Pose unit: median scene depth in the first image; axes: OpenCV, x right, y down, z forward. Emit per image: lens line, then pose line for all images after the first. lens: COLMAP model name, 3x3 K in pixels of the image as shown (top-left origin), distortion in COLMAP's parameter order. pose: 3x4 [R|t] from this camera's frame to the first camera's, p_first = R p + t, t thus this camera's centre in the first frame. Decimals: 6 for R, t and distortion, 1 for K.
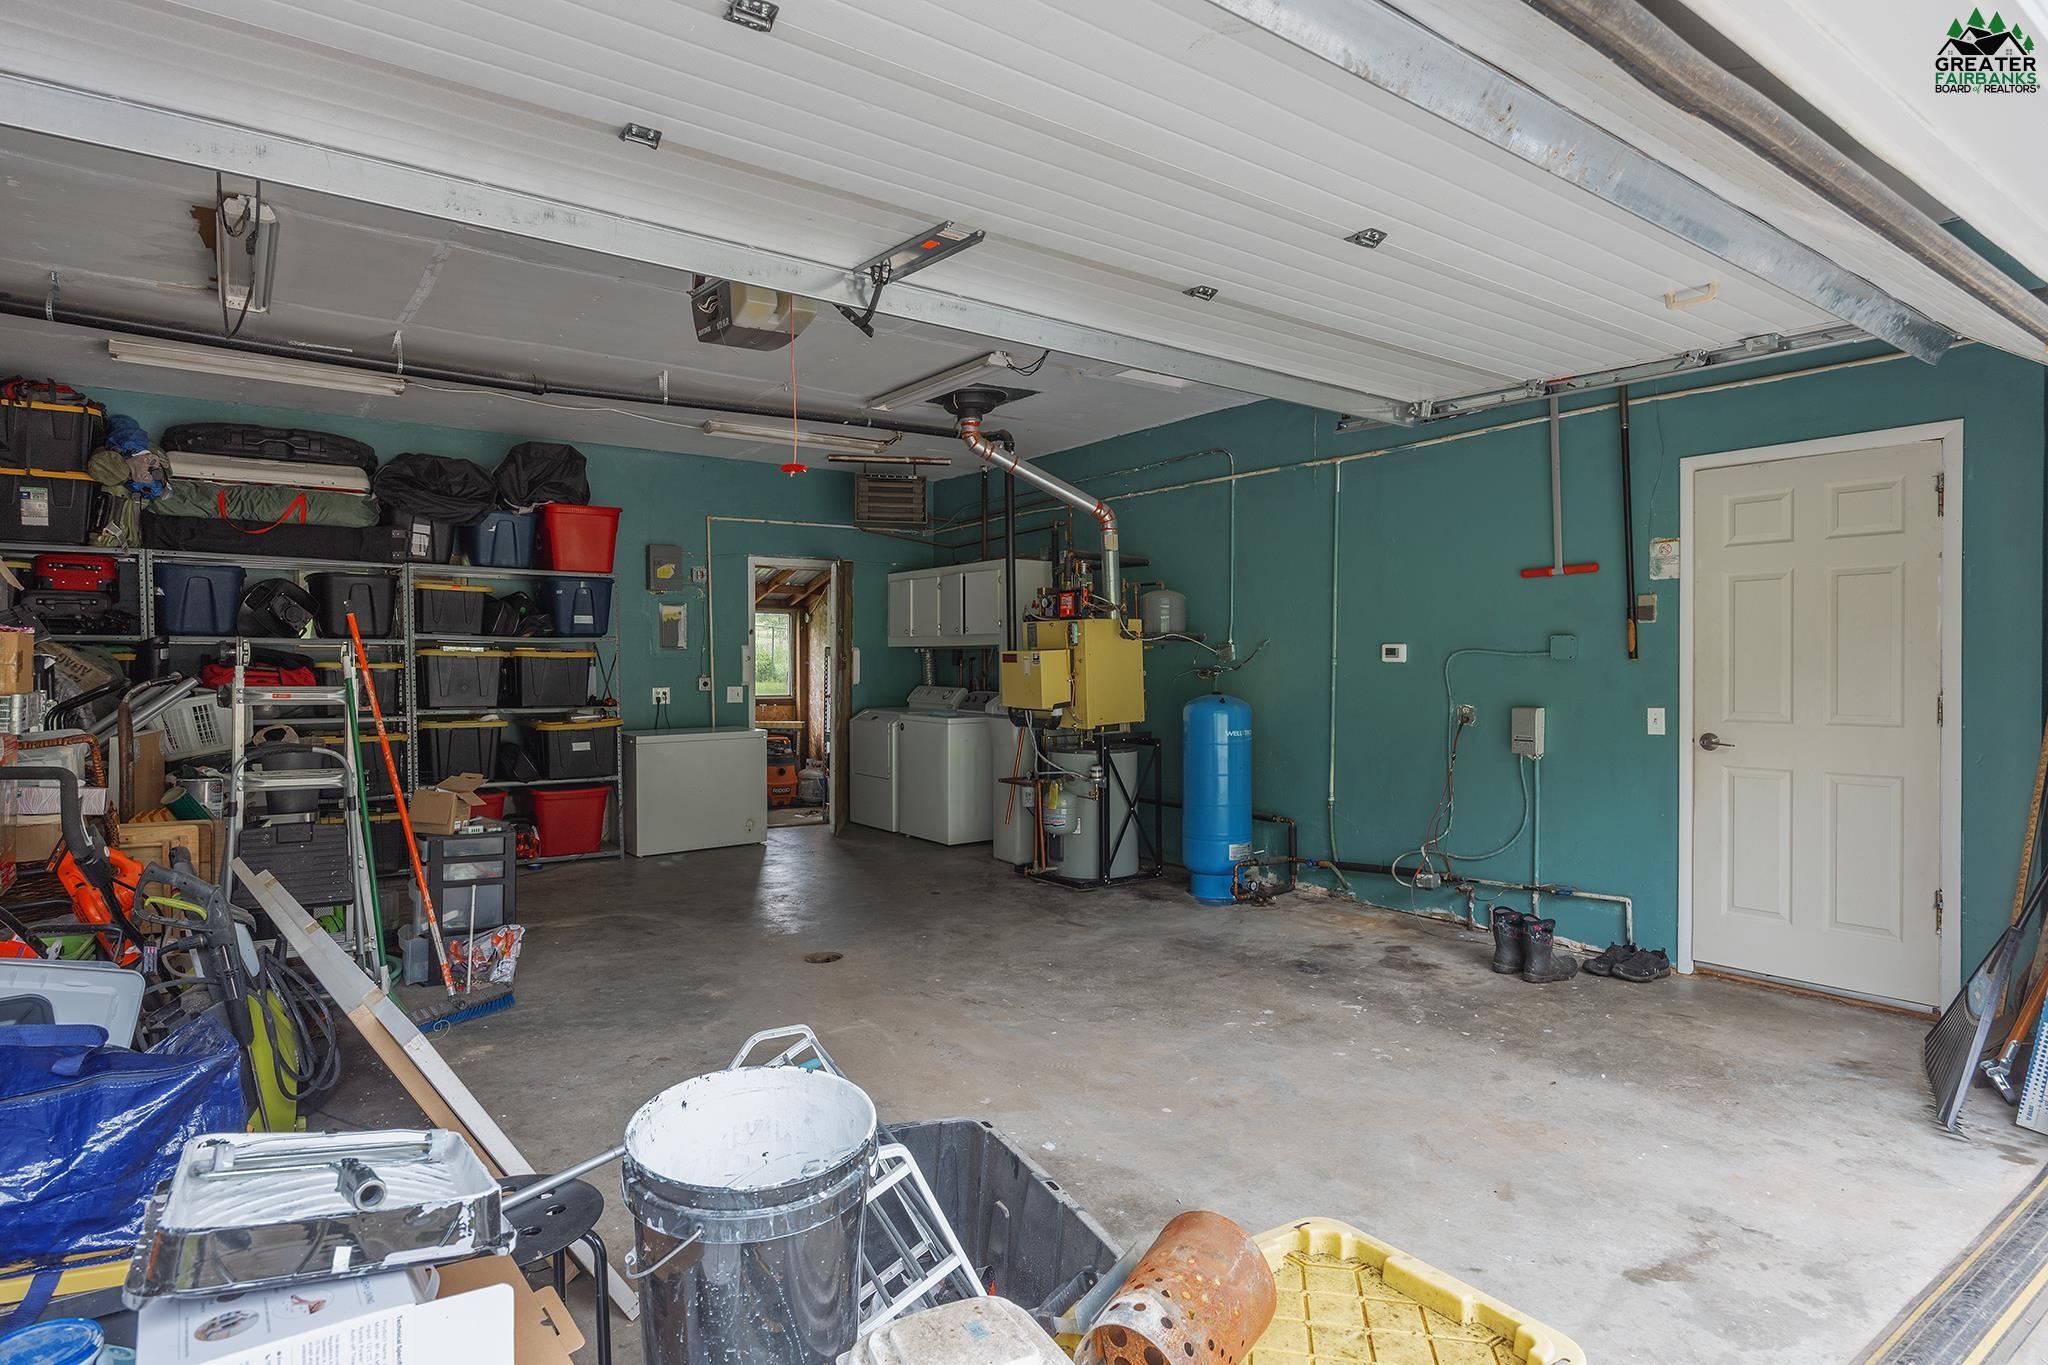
lens RADIAL K [[1120.8, 0, 1024.0], [0, 1120.8, 682.5], [0, 0, 1]] dist [-0.001912, -0.000434]
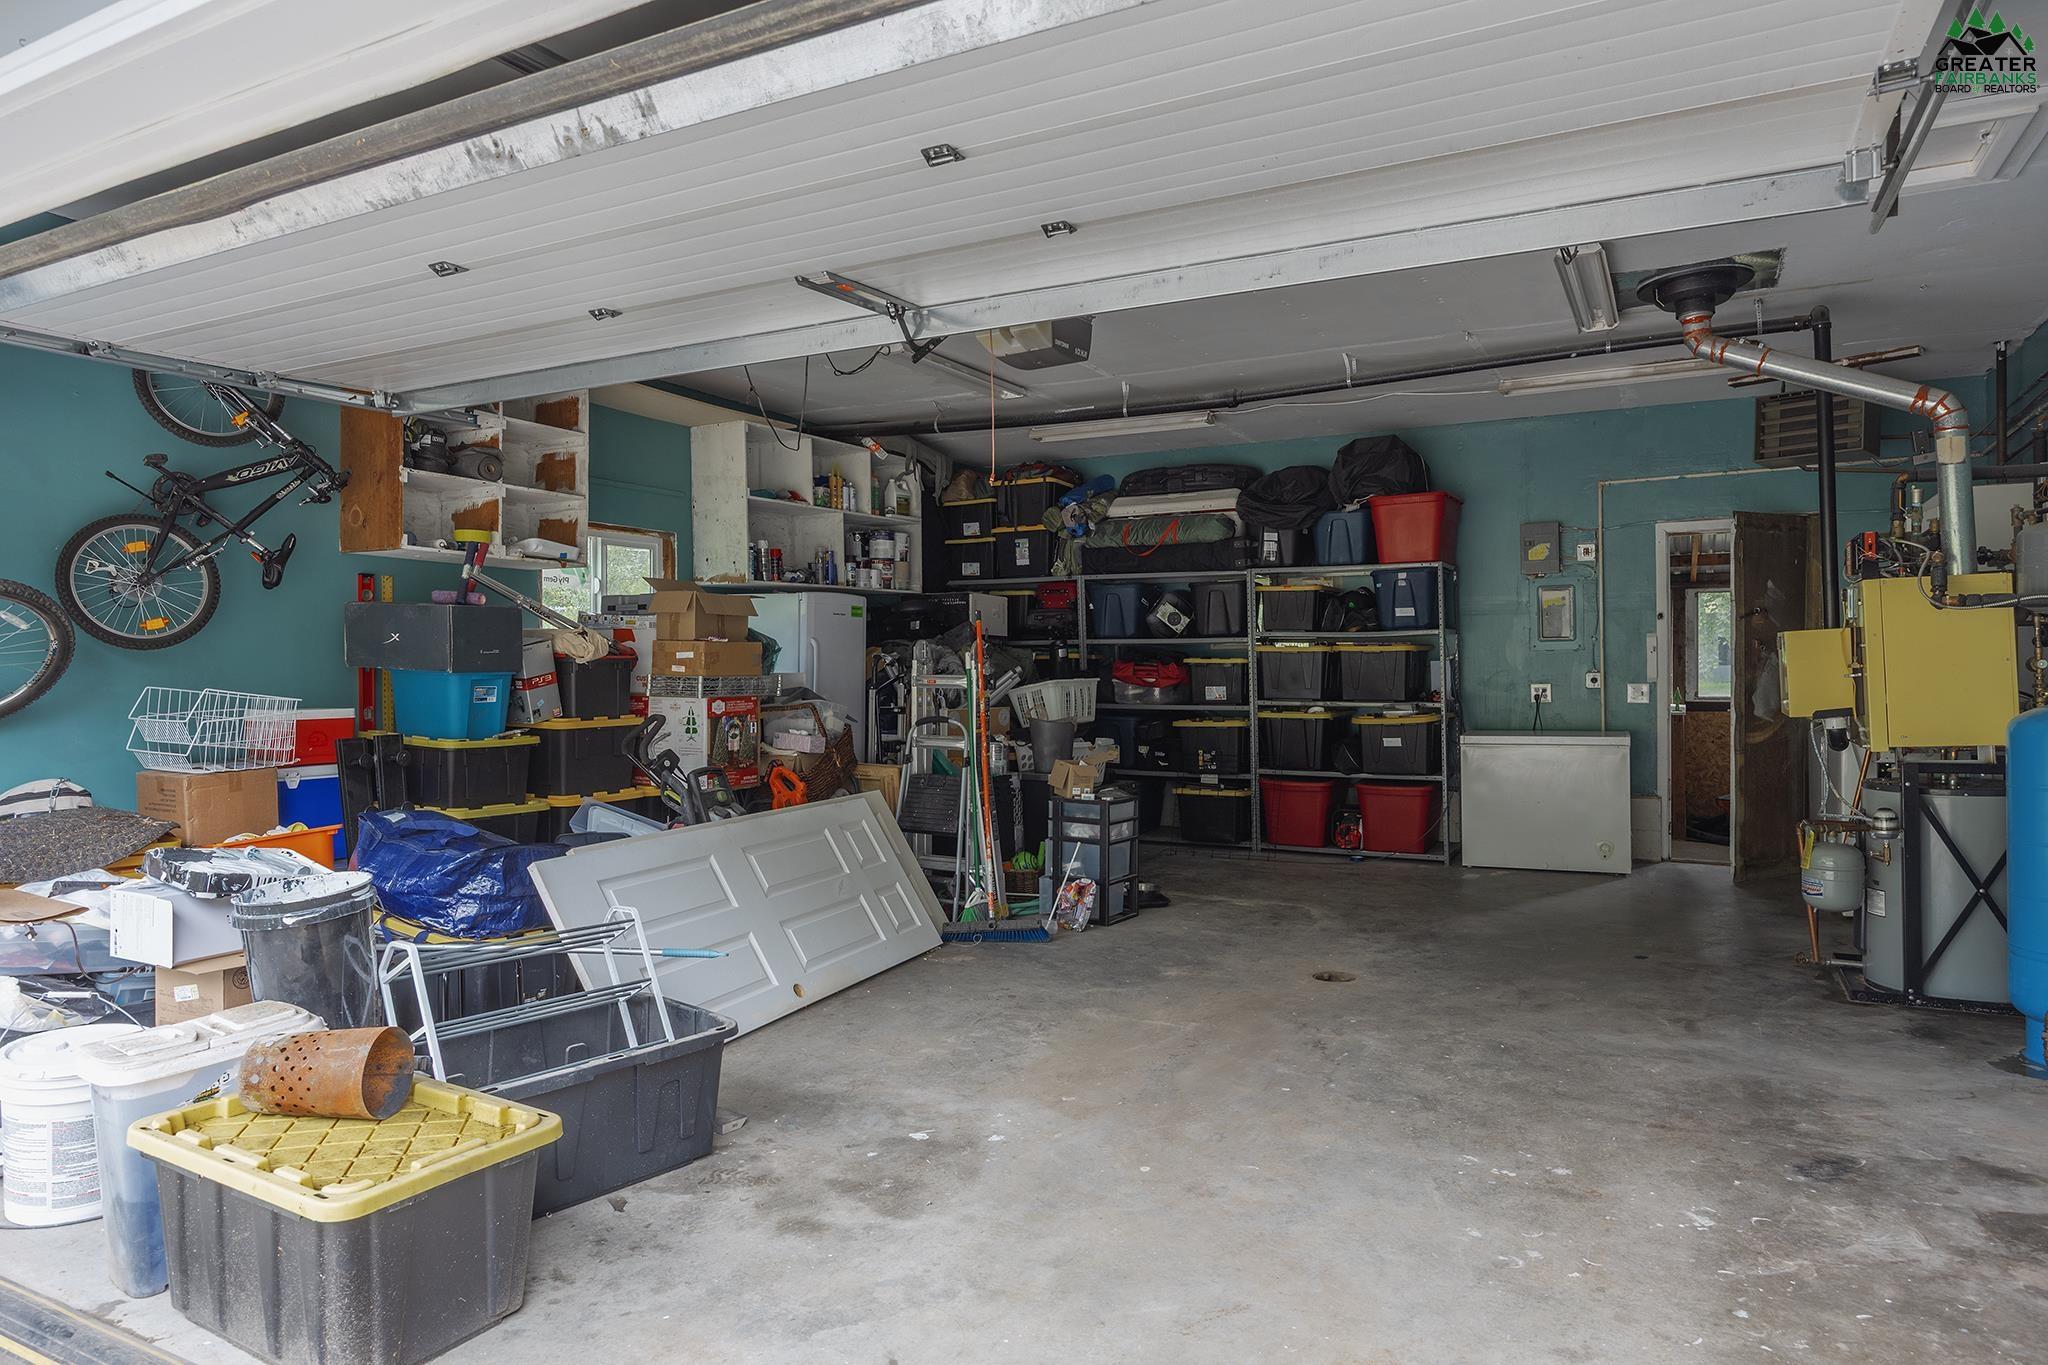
lens RADIAL K [[1254.7, 0, 1024.0], [0, 1254.7, 682.5], [0, 0, 1]] dist [-0.005709, 0.000284]
pose [[0.430557, 0.007618, -0.902531, 0.612184], [-0.008307, 0.999955, 0.004478, 0.003996], [0.902525, 0.005569, 0.430601, 0.323284]]
